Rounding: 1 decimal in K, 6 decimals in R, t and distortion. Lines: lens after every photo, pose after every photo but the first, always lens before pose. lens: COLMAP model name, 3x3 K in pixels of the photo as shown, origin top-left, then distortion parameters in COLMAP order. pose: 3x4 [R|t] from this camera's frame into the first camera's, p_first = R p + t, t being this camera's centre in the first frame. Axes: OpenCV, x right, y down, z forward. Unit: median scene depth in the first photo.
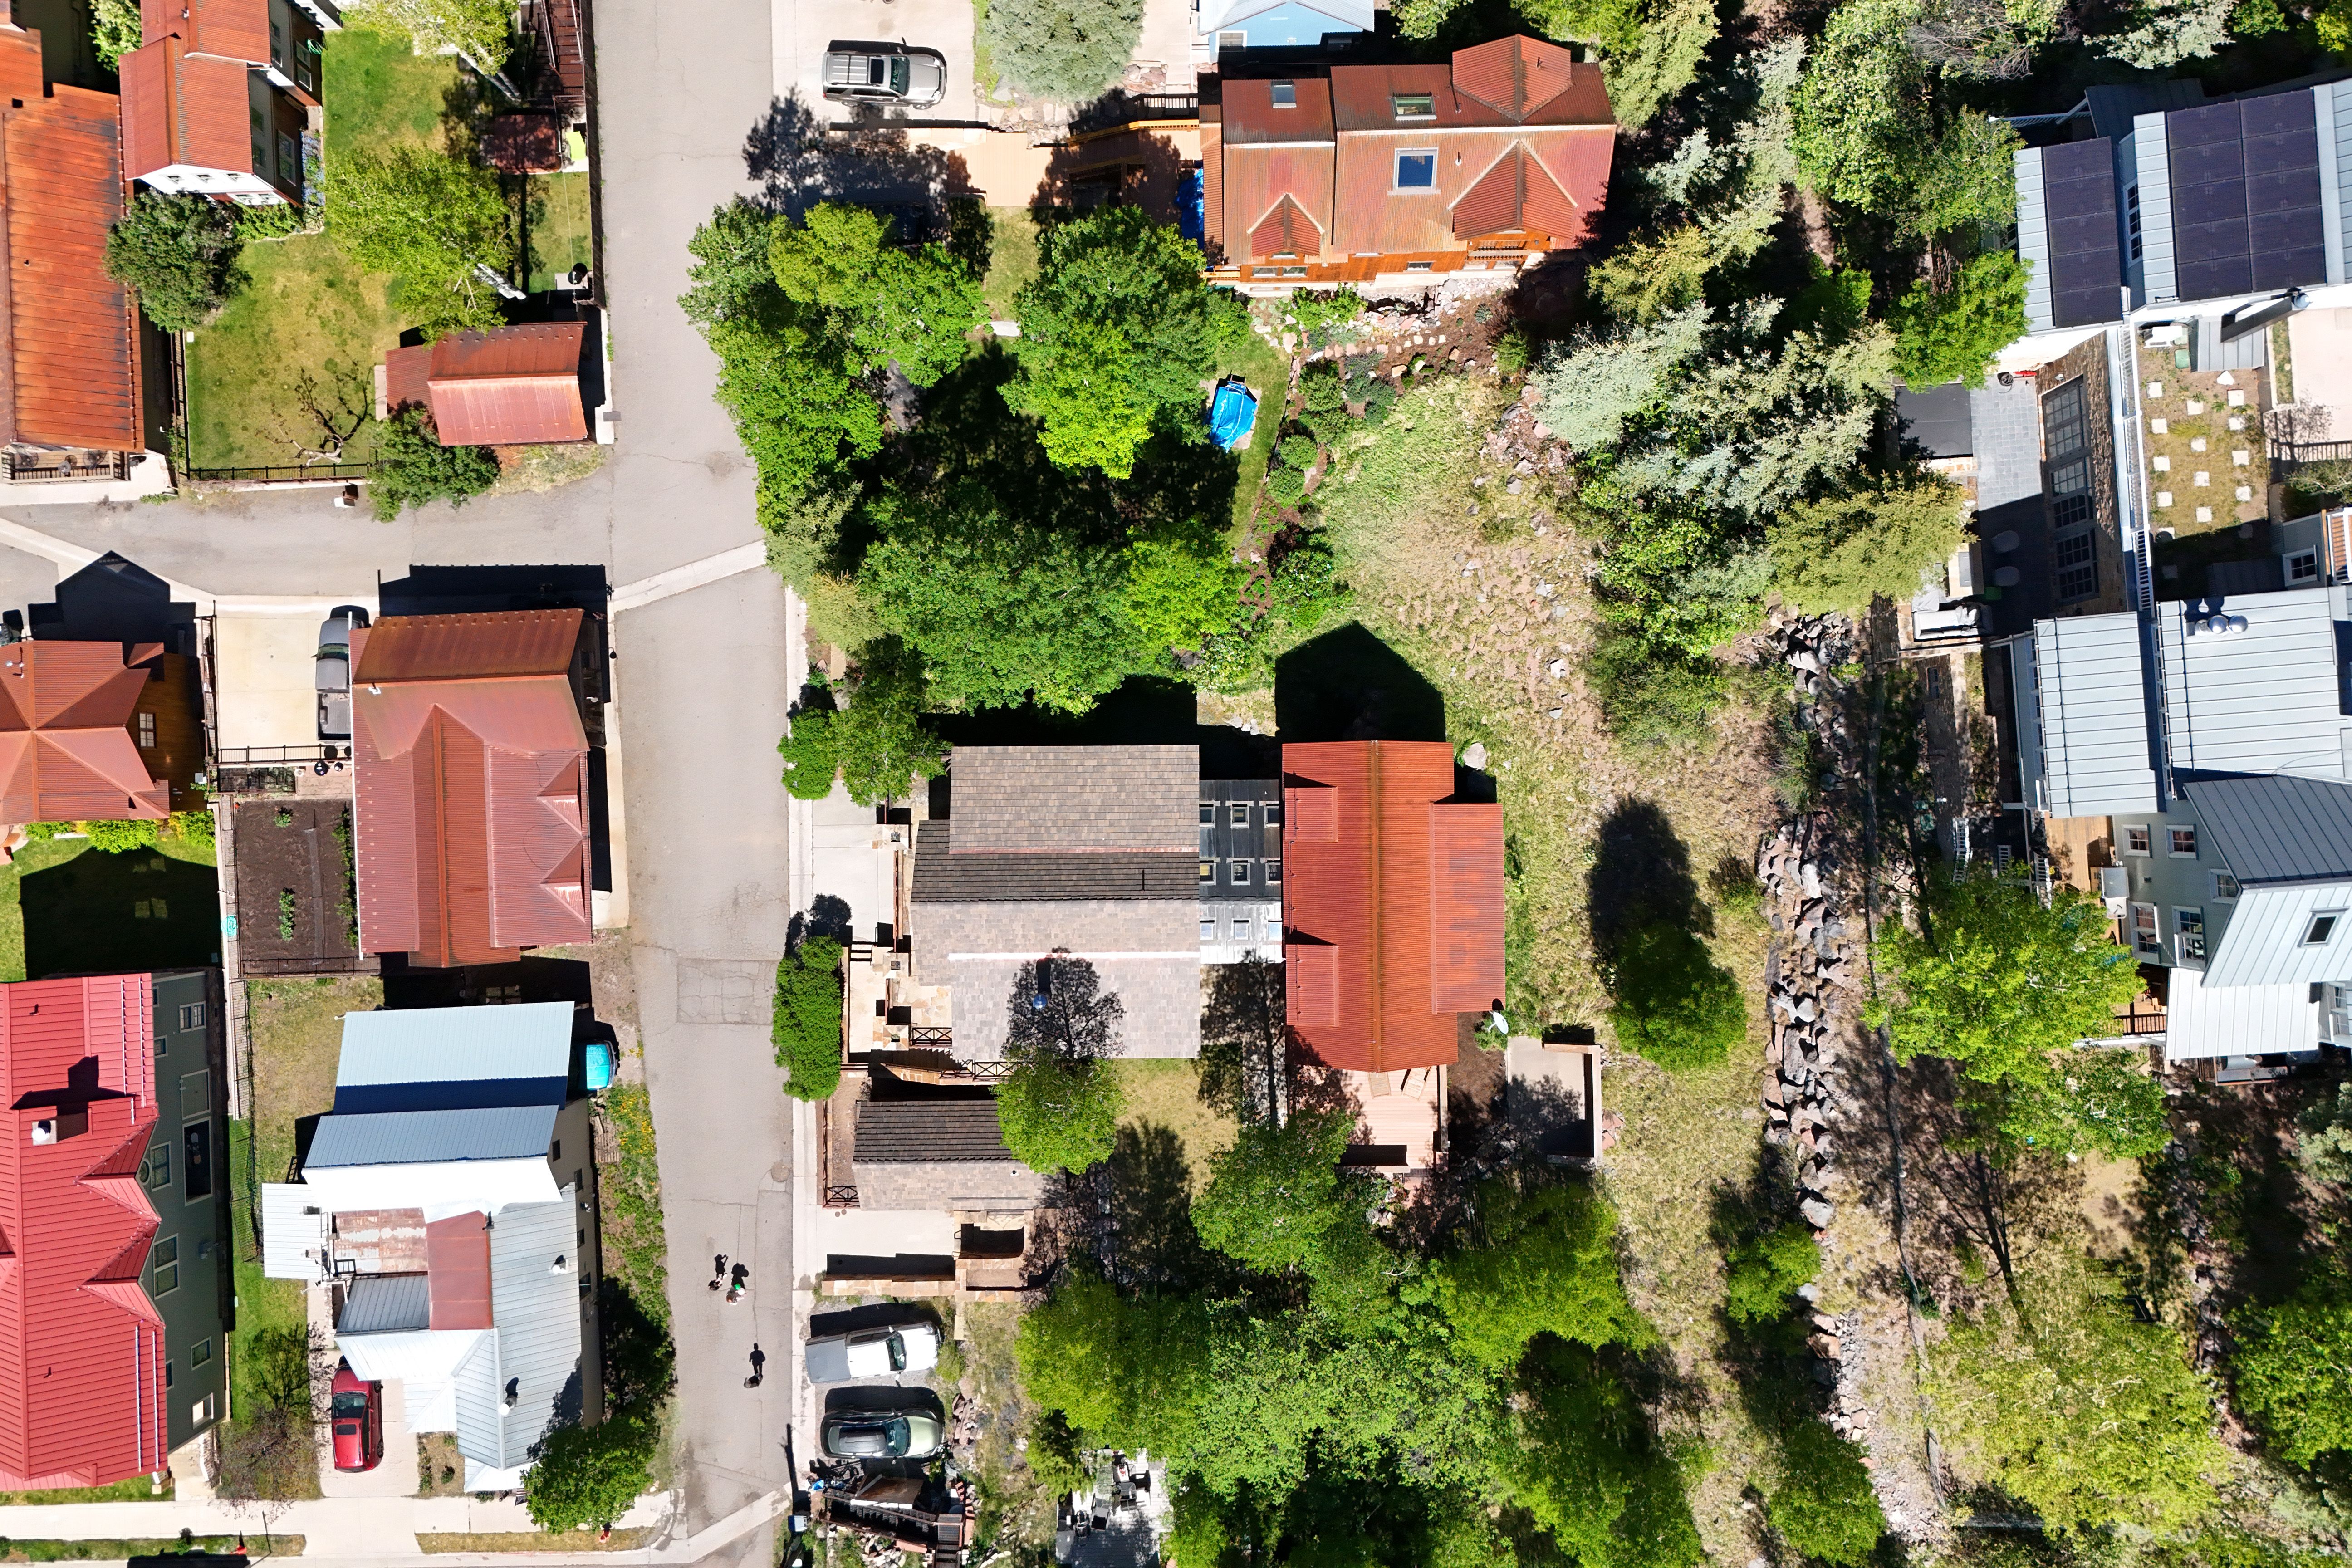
lens RADIAL K [[2048.6, 0, 1175.0], [0, 2048.6, 781.6], [0, 0, 1]] dist [0.069625, -0.064868]
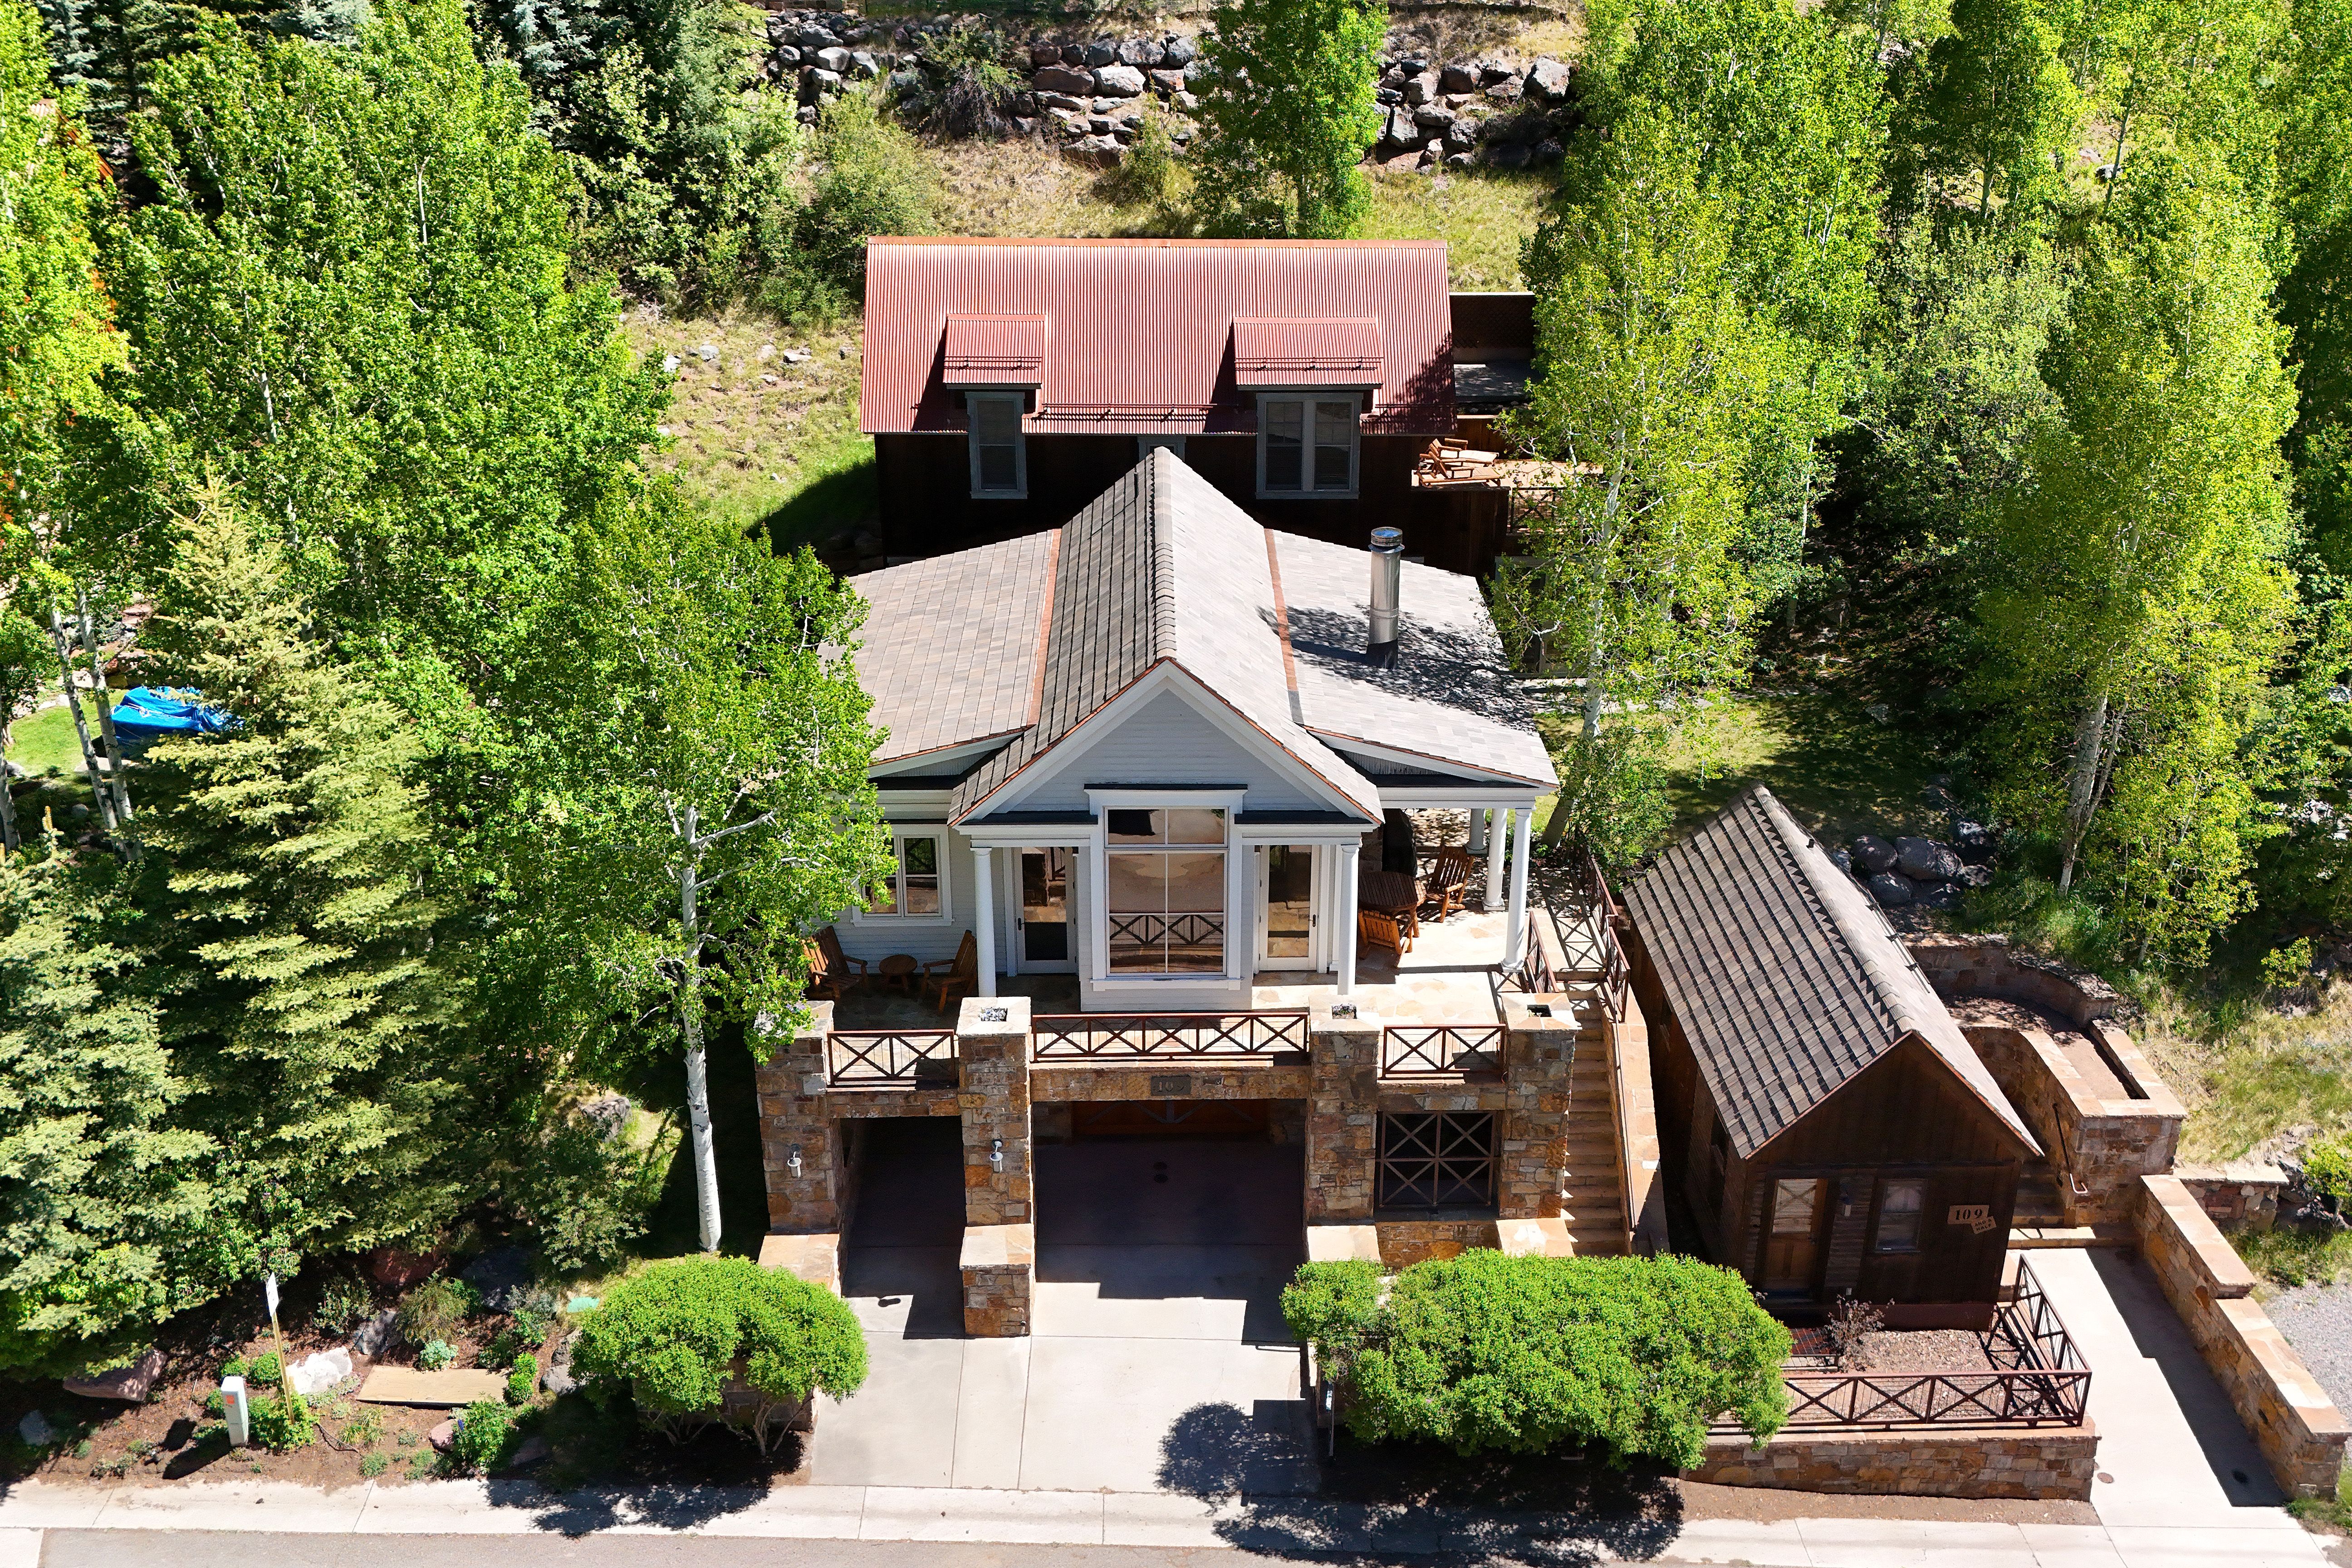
lens RADIAL K [[2161.1, 0, 1269.5], [0, 2161.1, 796.3], [0, 0, 1]] dist [0.048355, 0.000000]
pose [[-0.041278, -0.410598, 0.910882, -0.490316], [0.998696, 0.010467, 0.049976, 0.059560], [-0.030054, 0.911757, 0.409630, 0.837499]]
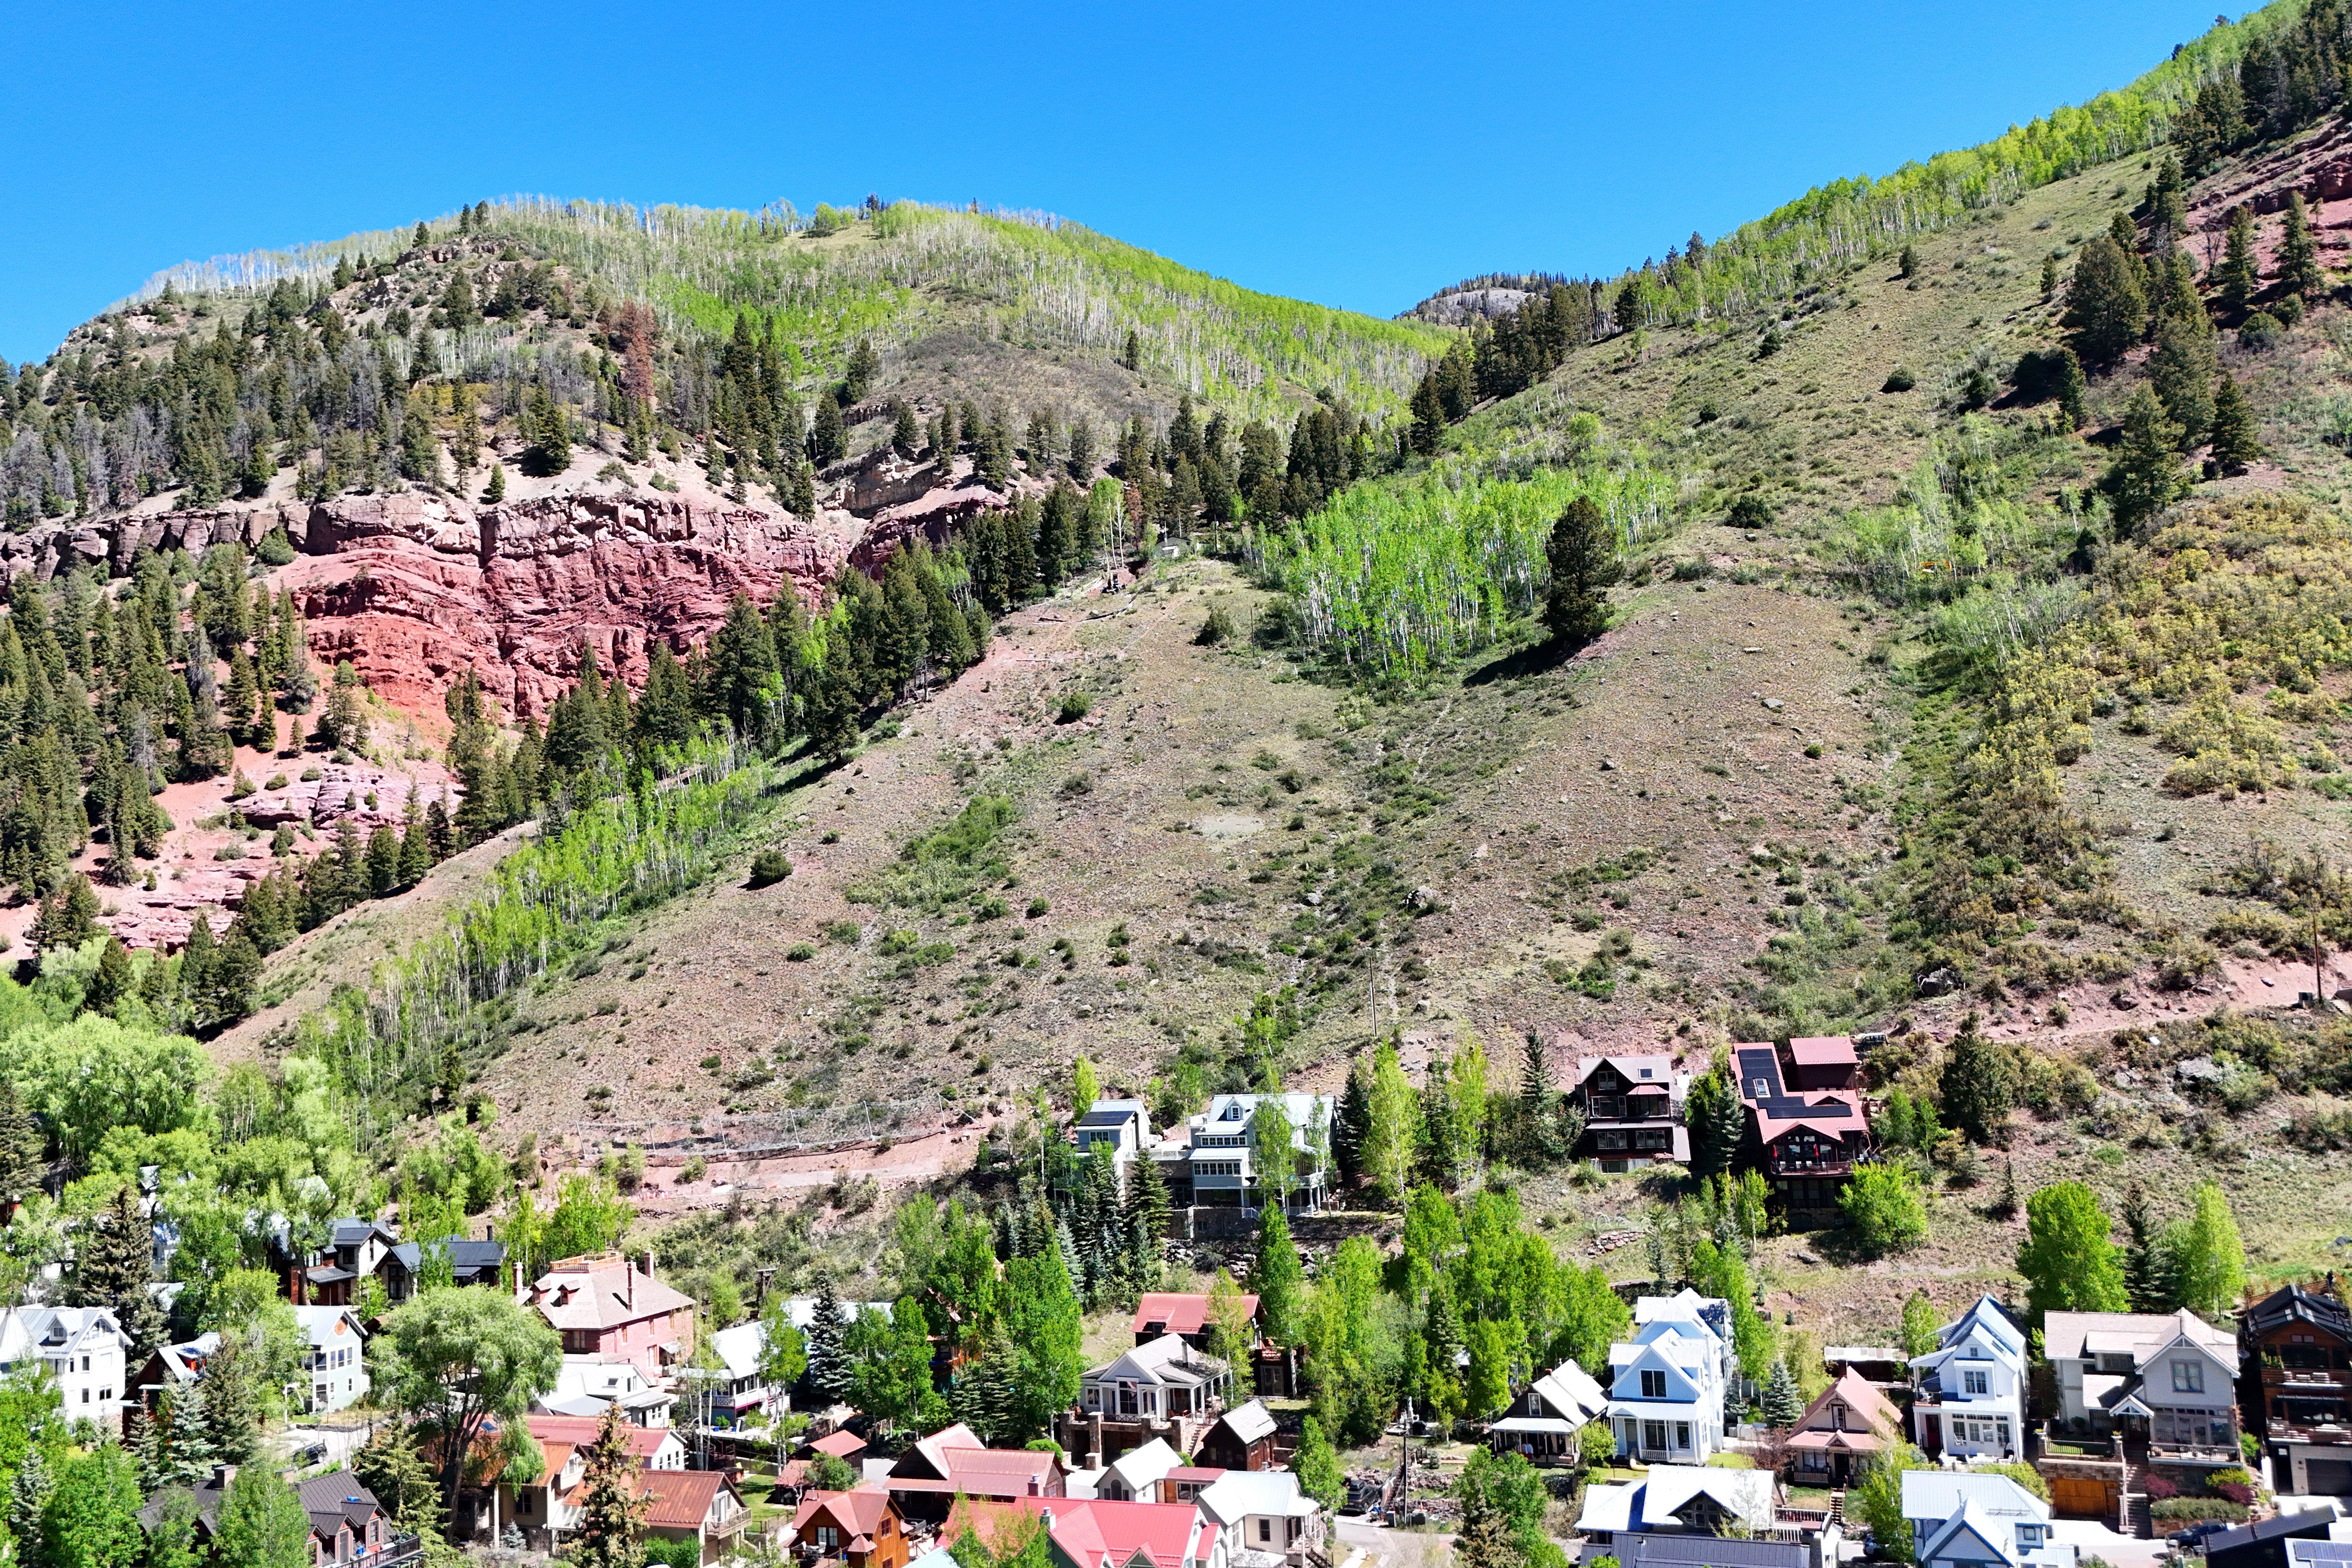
lens RADIAL K [[2219.7, 0, 1141.3], [0, 2219.7, 799.8], [0, 0, 1]] dist [0.156743, 0.000000]
pose [[0.427128, 0.059266, 0.902247, -2.454615], [0.903849, -0.055428, -0.424246, 1.191514], [0.024866, 0.996702, -0.077243, 0.544680]]
